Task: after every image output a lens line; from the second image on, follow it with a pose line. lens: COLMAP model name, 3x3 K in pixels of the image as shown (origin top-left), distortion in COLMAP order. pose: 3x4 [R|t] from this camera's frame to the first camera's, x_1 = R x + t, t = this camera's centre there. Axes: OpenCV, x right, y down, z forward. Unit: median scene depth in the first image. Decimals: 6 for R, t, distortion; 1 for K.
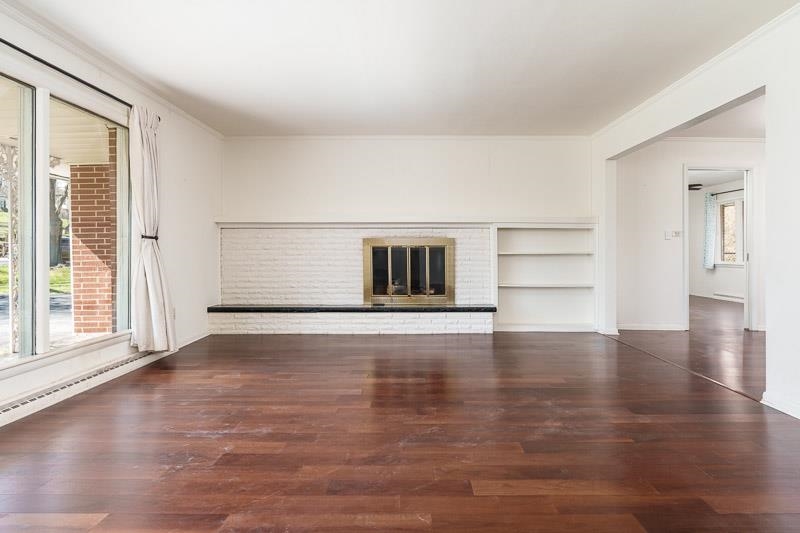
lens RADIAL K [[446.8, 0, 417.1], [0, 446.8, 251.8], [0, 0, 1]] dist [0.001452, 0.000333]
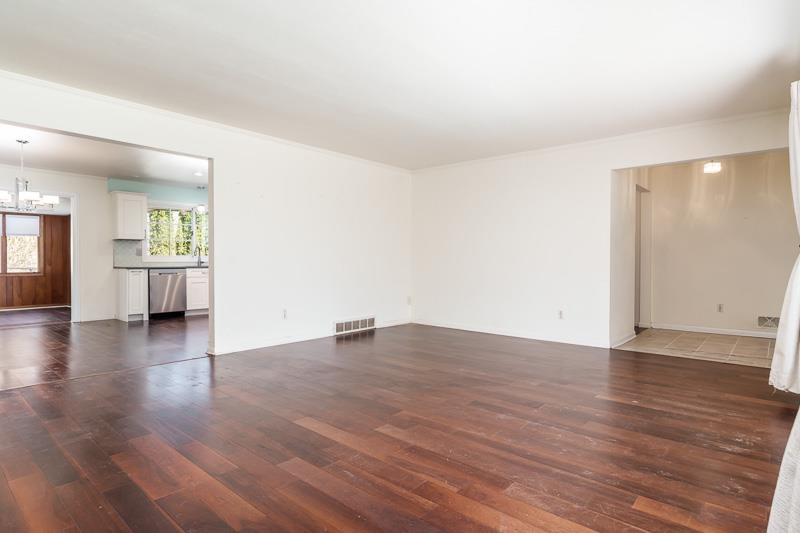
lens RADIAL K [[439.1, 0, 400.0], [0, 439.1, 266.5], [0, 0, 1]] dist [-0.002392, 0.000099]
pose [[-0.746897, -0.011919, 0.664833, -0.401326], [-0.001248, 0.999863, 0.016523, -0.003227], [-0.664938, 0.011512, -0.746810, 0.910093]]
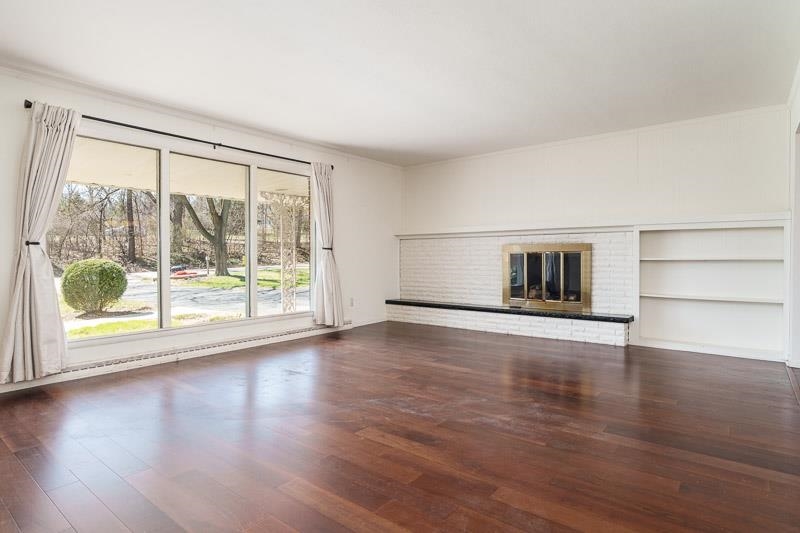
lens RADIAL K [[439.1, 0, 400.0], [0, 439.1, 266.5], [0, 0, 1]] dist [-0.002392, 0.000099]
pose [[0.779055, 0.010356, -0.626871, 0.360807], [0.003221, 0.999784, 0.020520, -0.001612], [0.626948, -0.018006, 0.778853, 0.010425]]
